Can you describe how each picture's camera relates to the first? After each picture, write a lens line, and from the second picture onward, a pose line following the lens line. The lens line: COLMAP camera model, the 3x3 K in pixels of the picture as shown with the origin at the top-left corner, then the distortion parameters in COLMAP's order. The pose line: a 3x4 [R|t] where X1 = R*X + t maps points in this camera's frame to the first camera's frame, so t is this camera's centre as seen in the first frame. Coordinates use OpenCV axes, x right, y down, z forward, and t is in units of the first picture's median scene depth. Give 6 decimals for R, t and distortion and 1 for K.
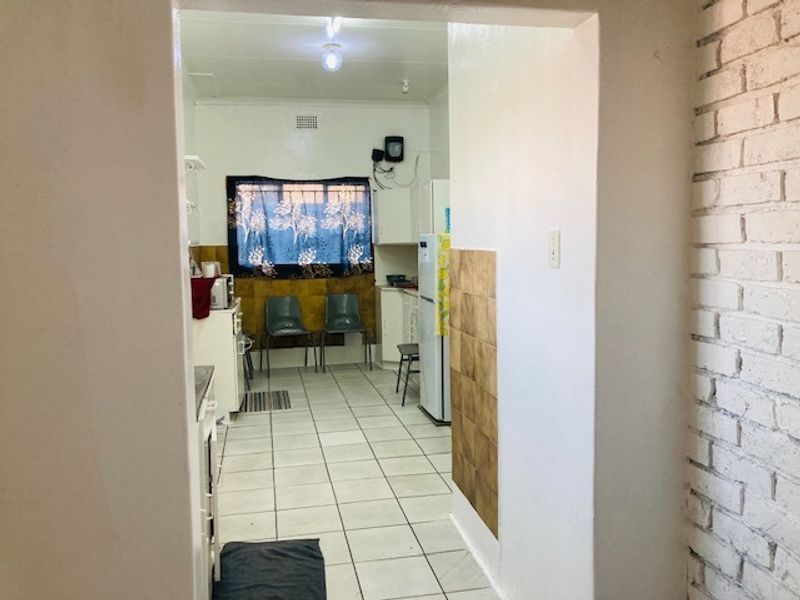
lens RADIAL K [[650.7, 0, 398.7], [0, 650.7, 306.3], [0, 0, 1]] dist [0.051786, -0.002136]
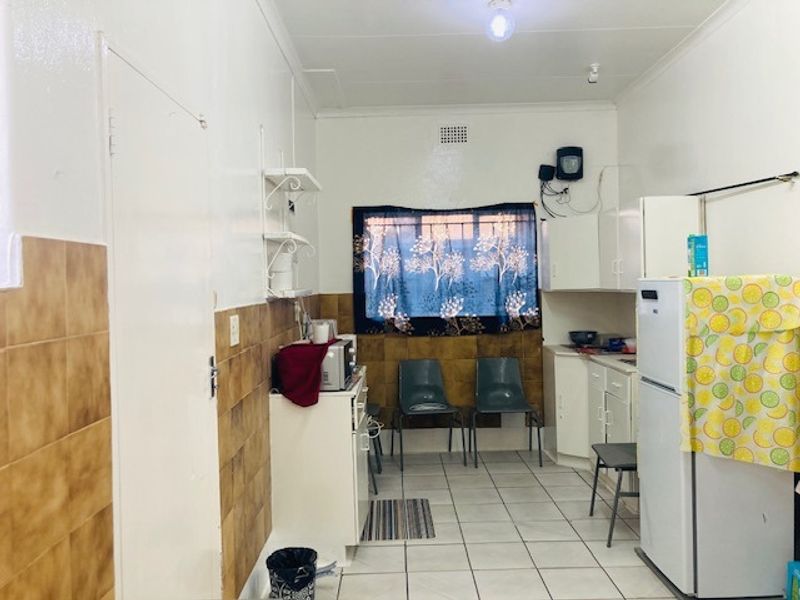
lens RADIAL K [[370.0, 0, 400.0], [0, 370.0, 300.0], [0, 0, 1]] dist [-0.003433, -0.000388]
pose [[0.982375, 0.003704, -0.186884, -0.120209], [-0.010121, 0.999391, -0.033392, -0.070023], [0.186647, 0.034695, 0.981814, 0.563606]]
